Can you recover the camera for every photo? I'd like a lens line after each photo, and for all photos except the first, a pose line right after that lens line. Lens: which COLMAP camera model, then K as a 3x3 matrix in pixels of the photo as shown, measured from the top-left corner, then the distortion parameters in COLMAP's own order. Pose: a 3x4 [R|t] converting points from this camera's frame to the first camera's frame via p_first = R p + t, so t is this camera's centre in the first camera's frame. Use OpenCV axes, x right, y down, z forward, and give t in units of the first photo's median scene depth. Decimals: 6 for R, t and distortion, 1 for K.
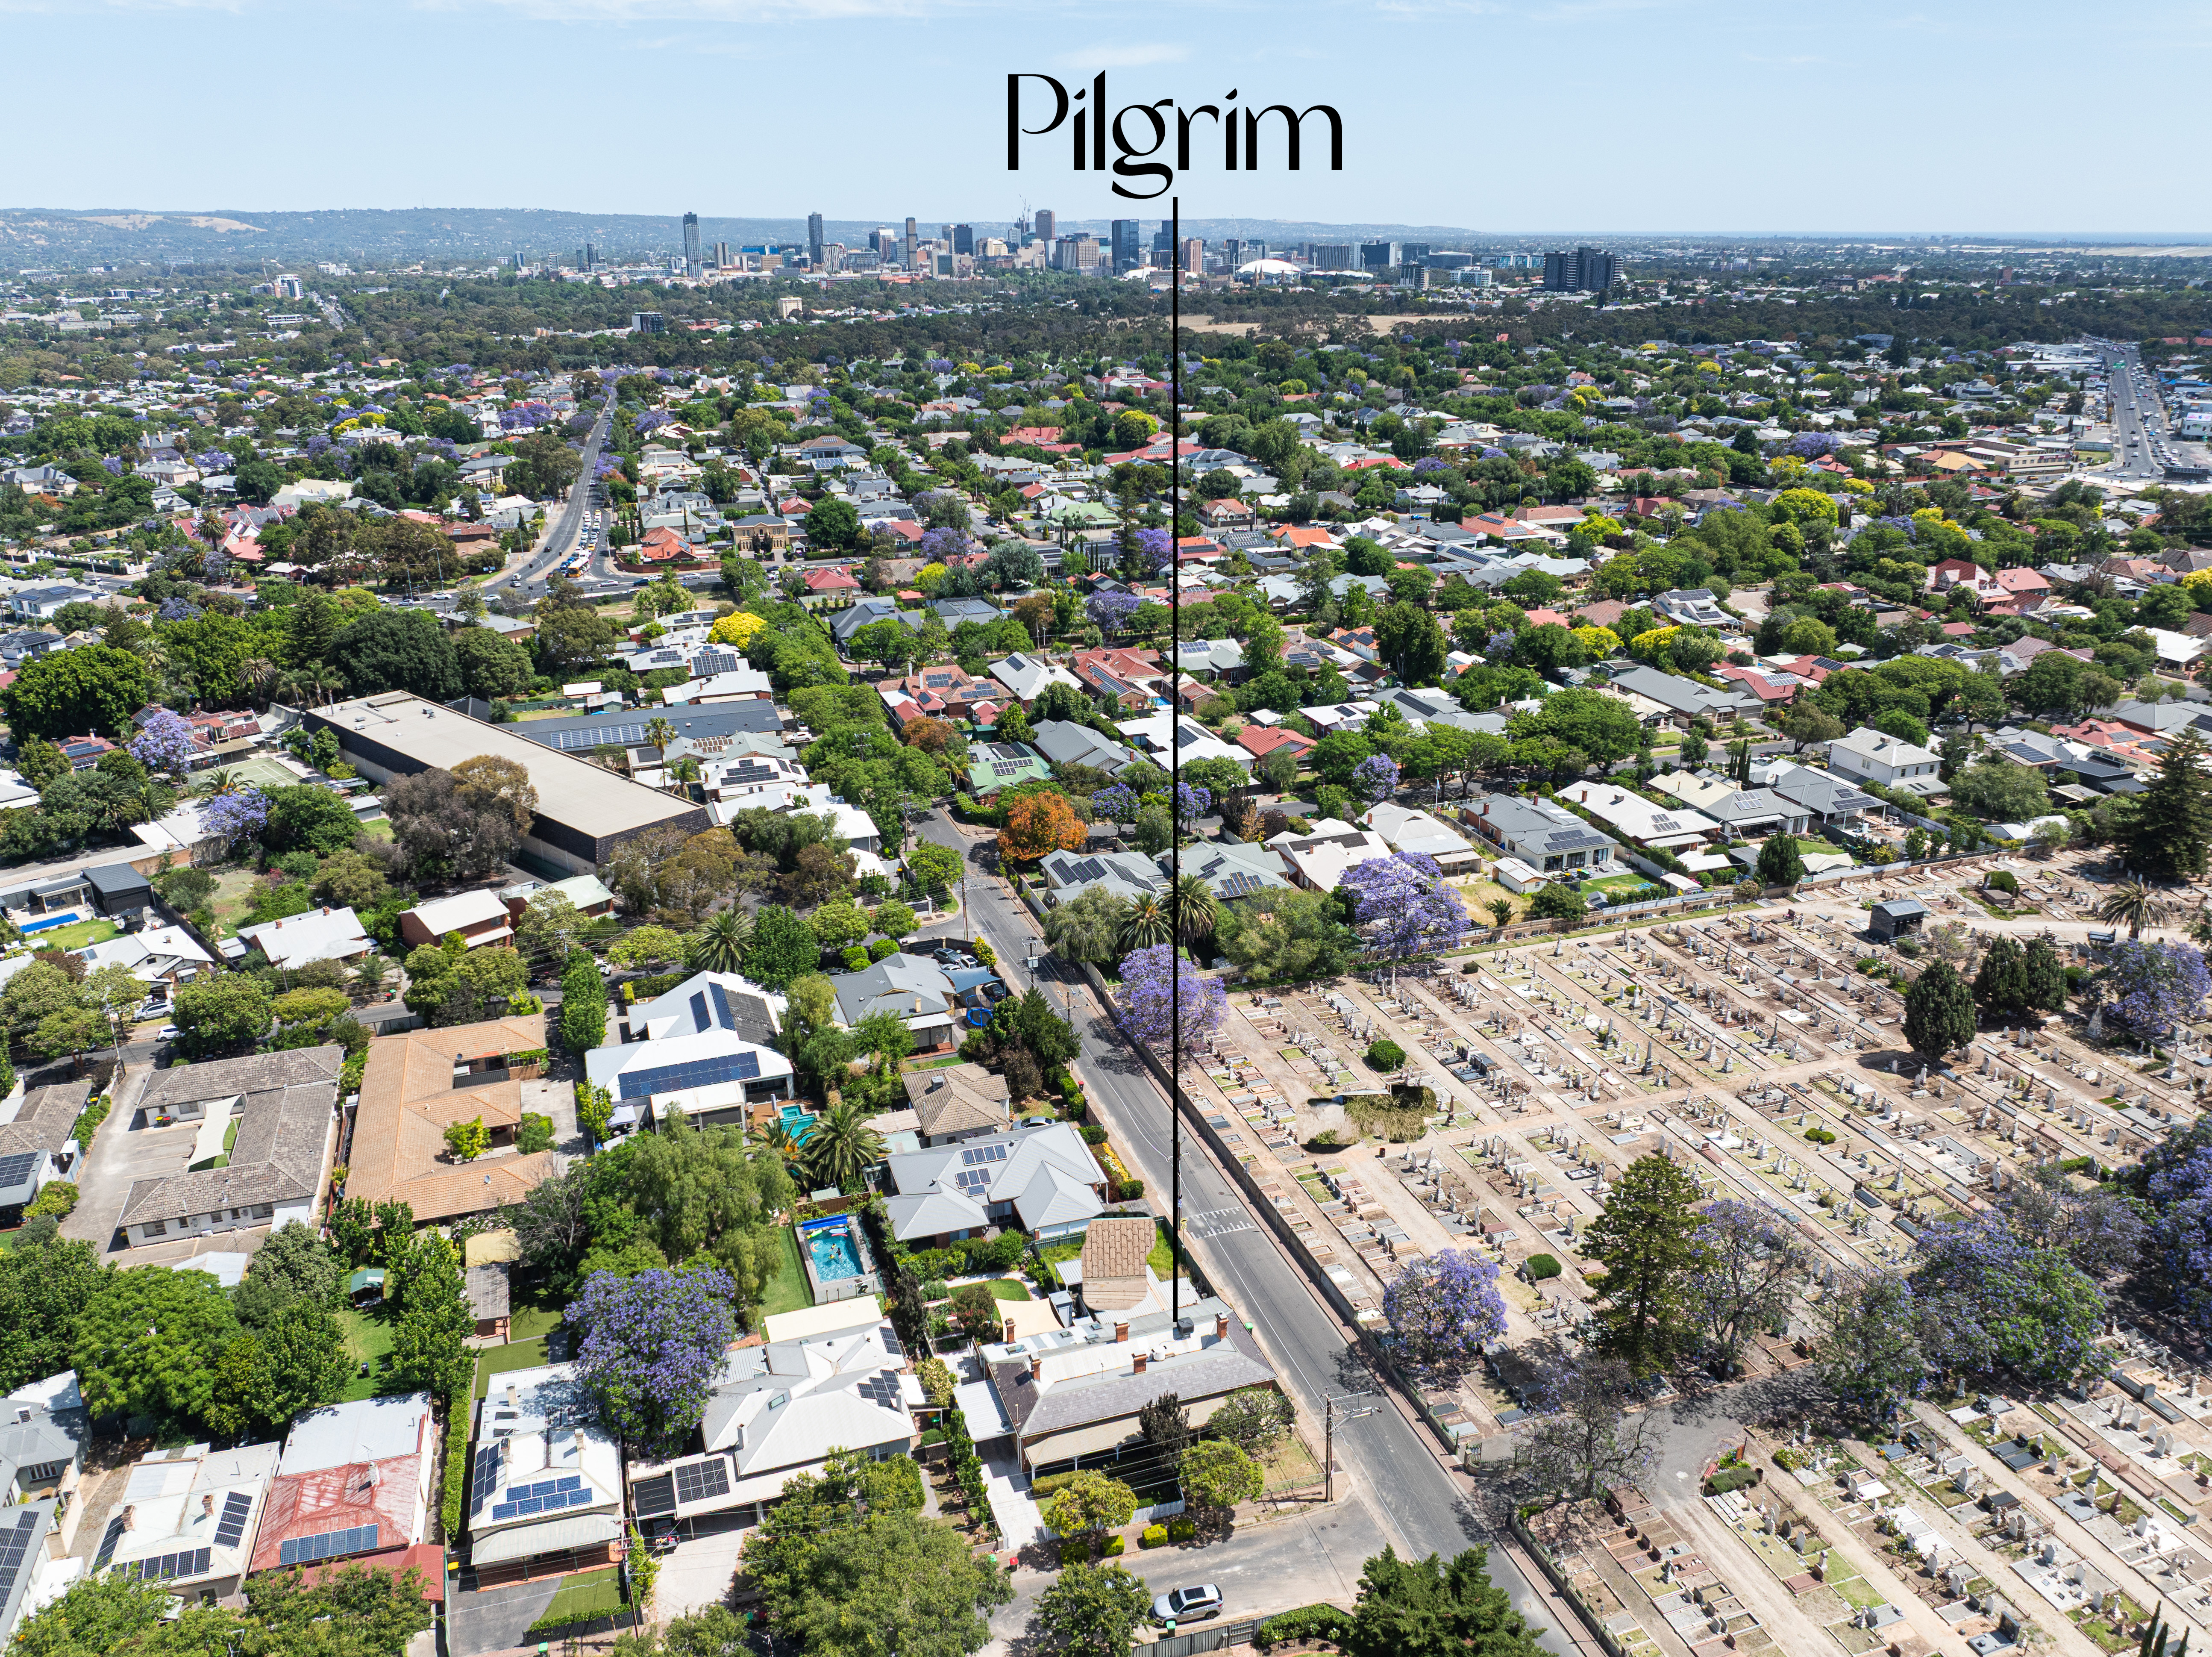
lens RADIAL K [[1573.3, 0, 1074.6], [0, 1573.3, 836.7], [0, 0, 1]] dist [-0.013245, -0.056064]
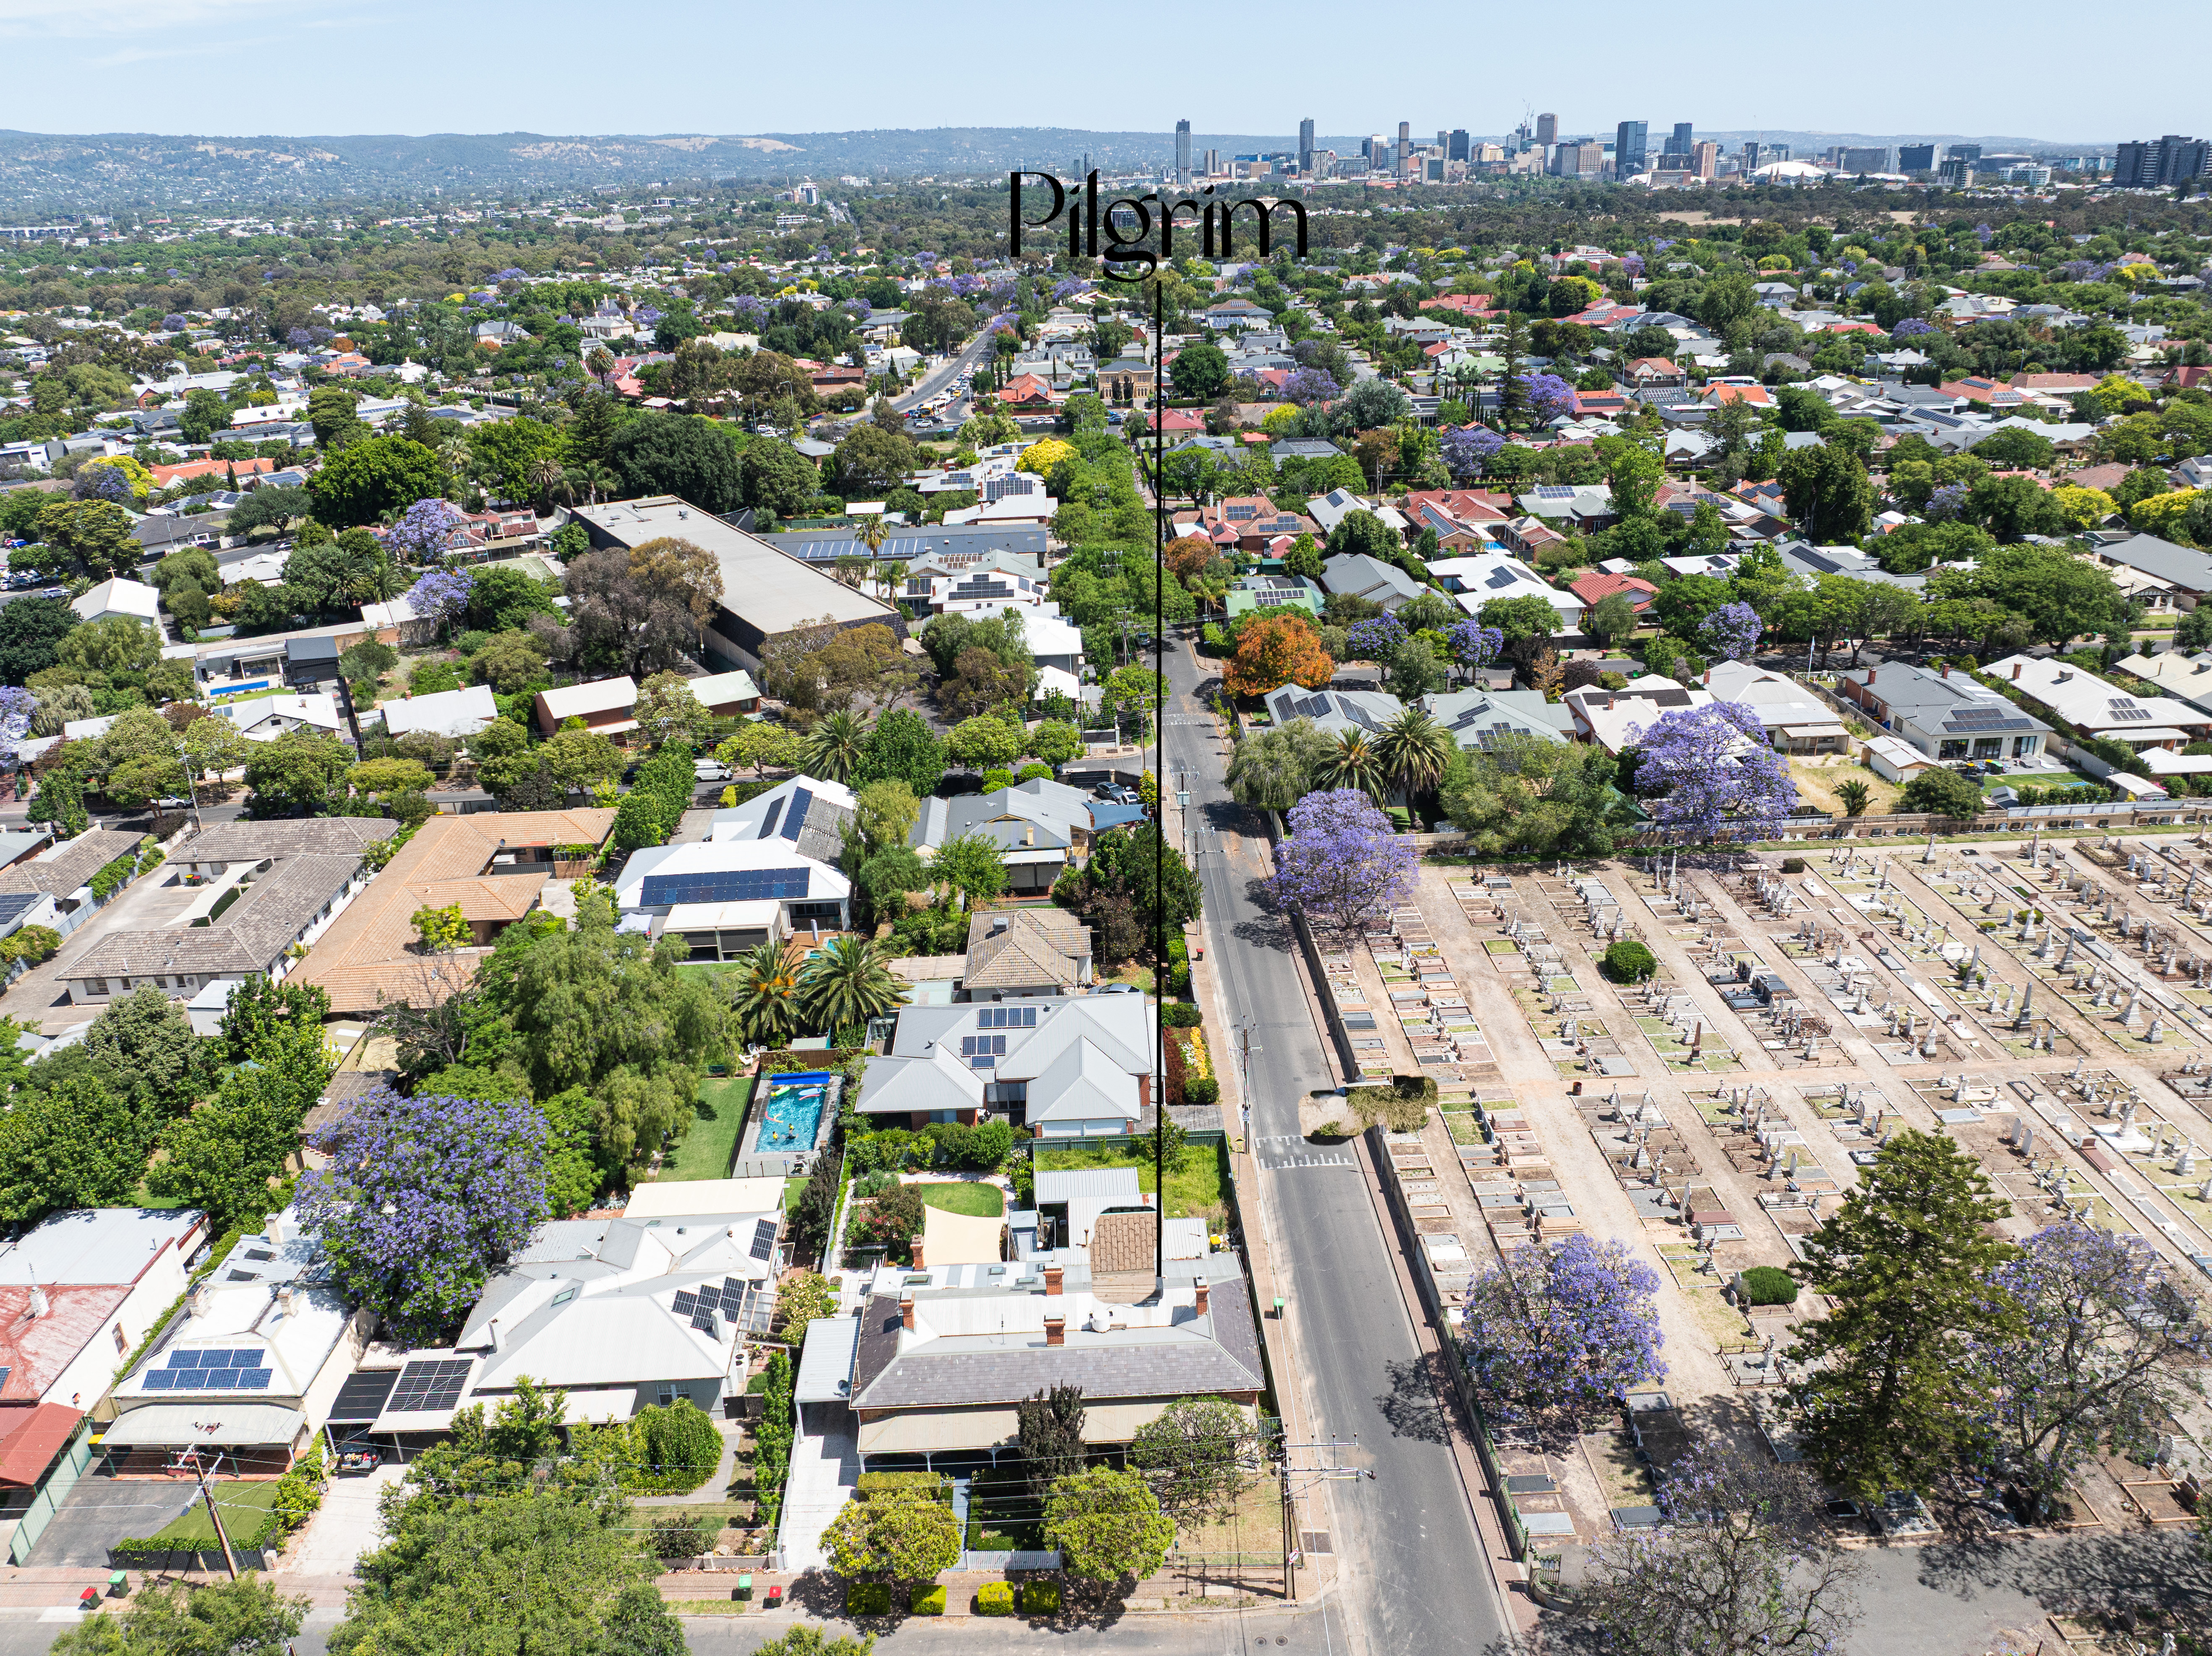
lens RADIAL K [[1571.7, 0, 1106.0], [0, 1571.7, 828.0], [0, 0, 1]] dist [-0.040457, 0.005349]
pose [[0.963396, 0.090894, -0.252204, 0.114759], [-0.078632, 0.995197, 0.058300, 0.044442], [0.256292, -0.036335, 0.965916, 0.201773]]
